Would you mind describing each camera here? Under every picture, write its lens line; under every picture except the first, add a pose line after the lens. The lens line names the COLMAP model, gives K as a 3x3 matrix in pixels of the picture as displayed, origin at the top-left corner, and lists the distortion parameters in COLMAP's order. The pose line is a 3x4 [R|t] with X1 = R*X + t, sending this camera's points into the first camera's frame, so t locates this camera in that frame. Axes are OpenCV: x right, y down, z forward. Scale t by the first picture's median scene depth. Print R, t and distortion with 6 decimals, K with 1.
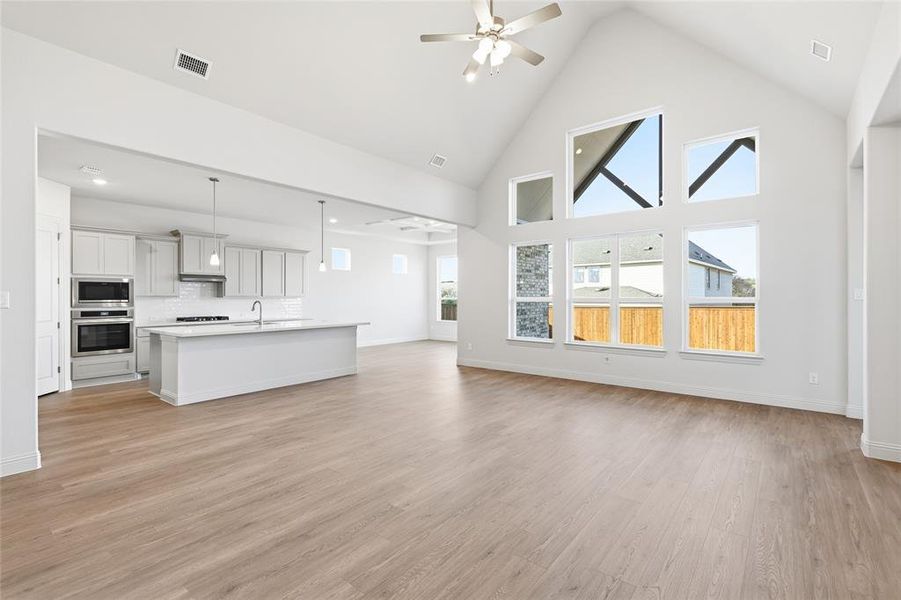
lens RADIAL K [[418.8, 0, 450.5], [0, 418.8, 300.0], [0, 0, 1]] dist [0.003670, 0.000203]
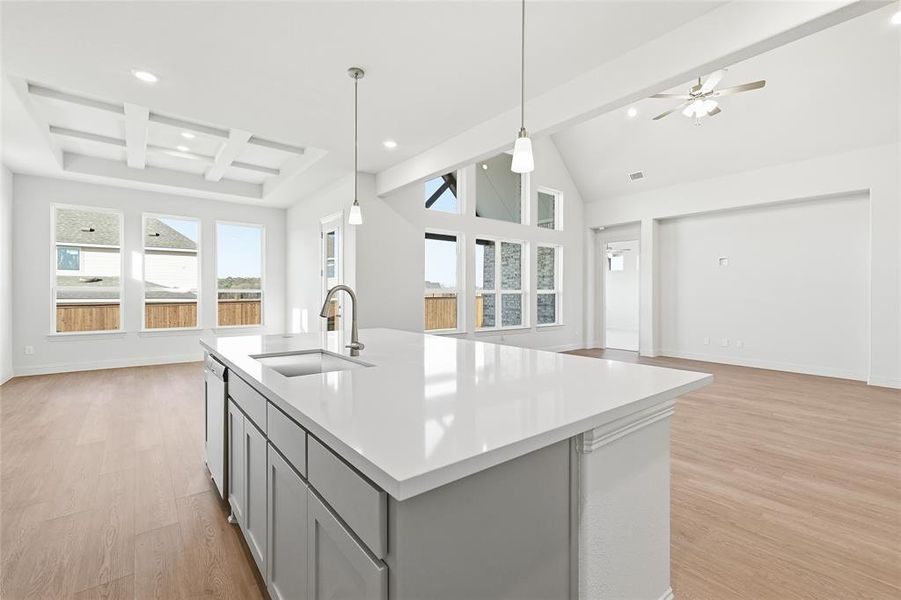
lens RADIAL K [[398.5, 0, 455.2], [0, 398.5, 294.5], [0, 0, 1]] dist [0.001785, 0.000332]
pose [[0.198863, 0.002016, 0.980025, -0.702804], [0.000864, 0.999997, -0.002232, 0.009293], [-0.980027, 0.001290, 0.198861, 0.795276]]
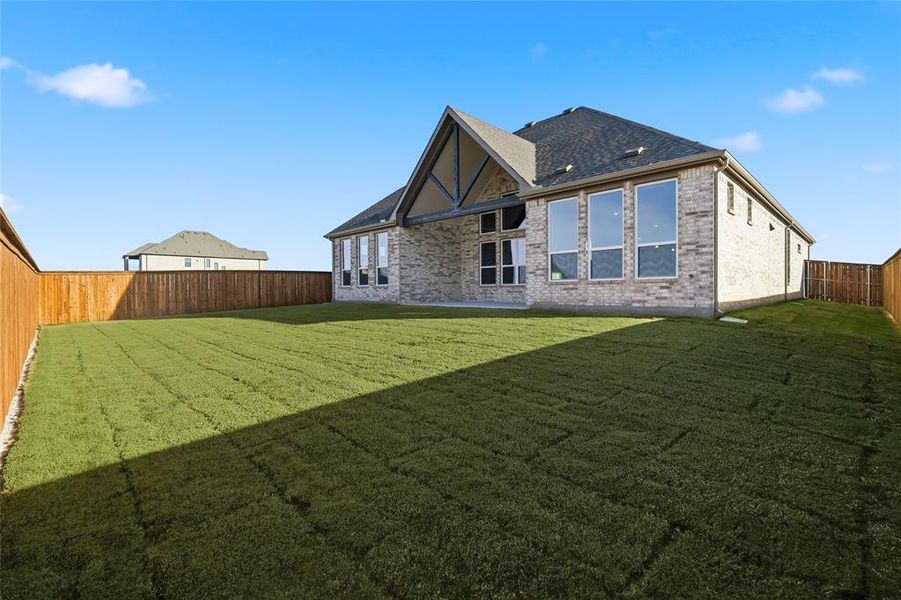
lens RADIAL K [[398.5, 0, 455.2], [0, 398.5, 294.5], [0, 0, 1]] dist [0.001785, 0.000332]
pose [[-0.995065, 0.003731, 0.099158, 0.440991], [0.004778, 0.999935, 0.010327, 0.120985], [-0.099113, 0.010750, -0.995018, 2.901696]]
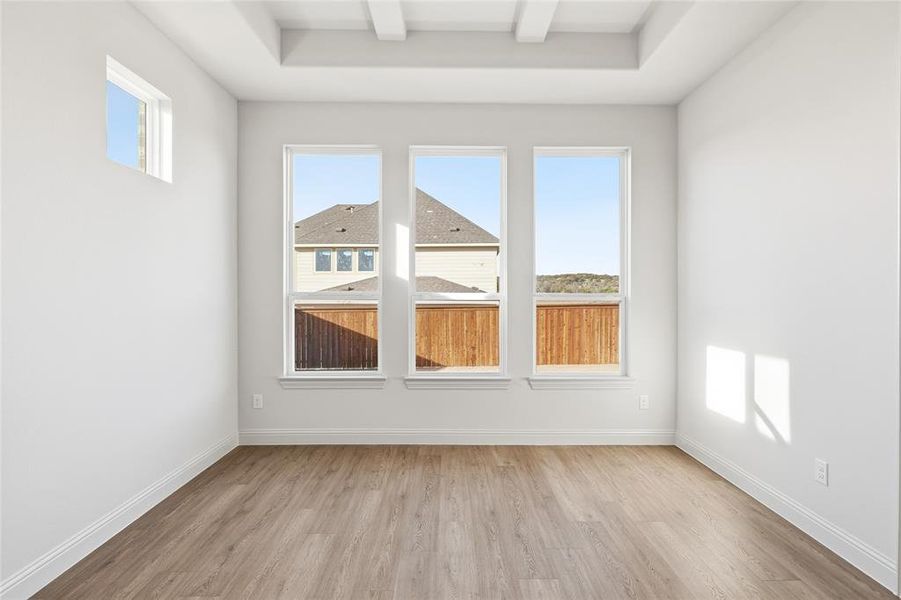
lens RADIAL K [[444.6, 0, 450.3], [0, 444.6, 294.4], [0, 0, 1]] dist [0.001073, 0.000159]
pose [[0.765339, -0.001160, 0.643627, -0.245317], [0.000540, 0.999999, 0.001160, -0.007857], [-0.643628, -0.000540, 0.765339, 1.252703]]
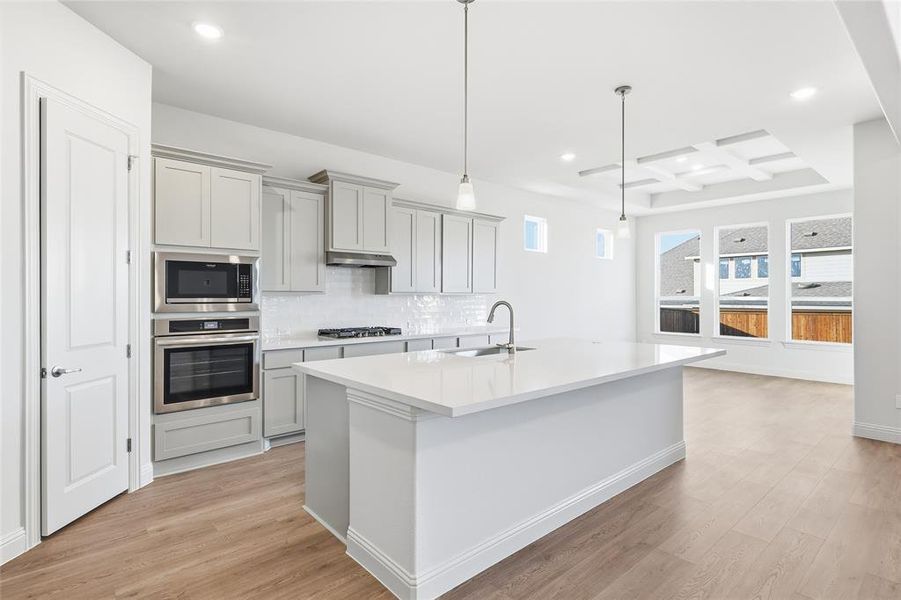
lens RADIAL K [[456.7, 0, 450.5], [0, 456.7, 300.0], [0, 0, 1]] dist [-0.001663, 0.000052]
pose [[0.986805, 0.005183, -0.161830, -0.407337], [-0.004914, 0.999986, 0.002065, -0.000237], [0.161838, -0.001242, 0.986817, 0.456550]]
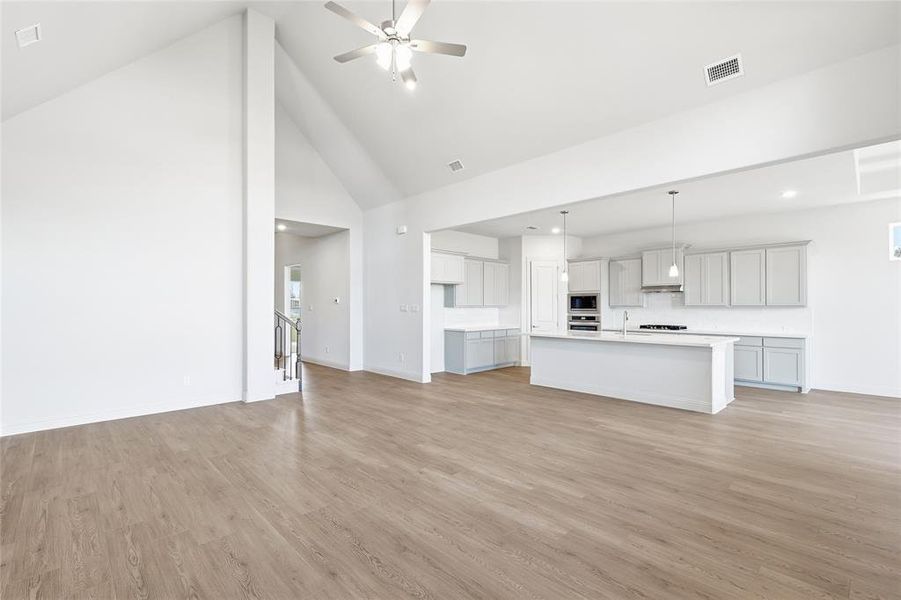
lens RADIAL K [[402.0, 0, 450.5], [0, 402.0, 300.0], [0, 0, 1]] dist [0.002647, 0.000458]
pose [[-0.126055, -0.011978, -0.991951, 0.531877], [-0.004860, 0.999923, -0.011457, -0.010642], [0.992011, 0.003377, -0.126104, 0.653644]]
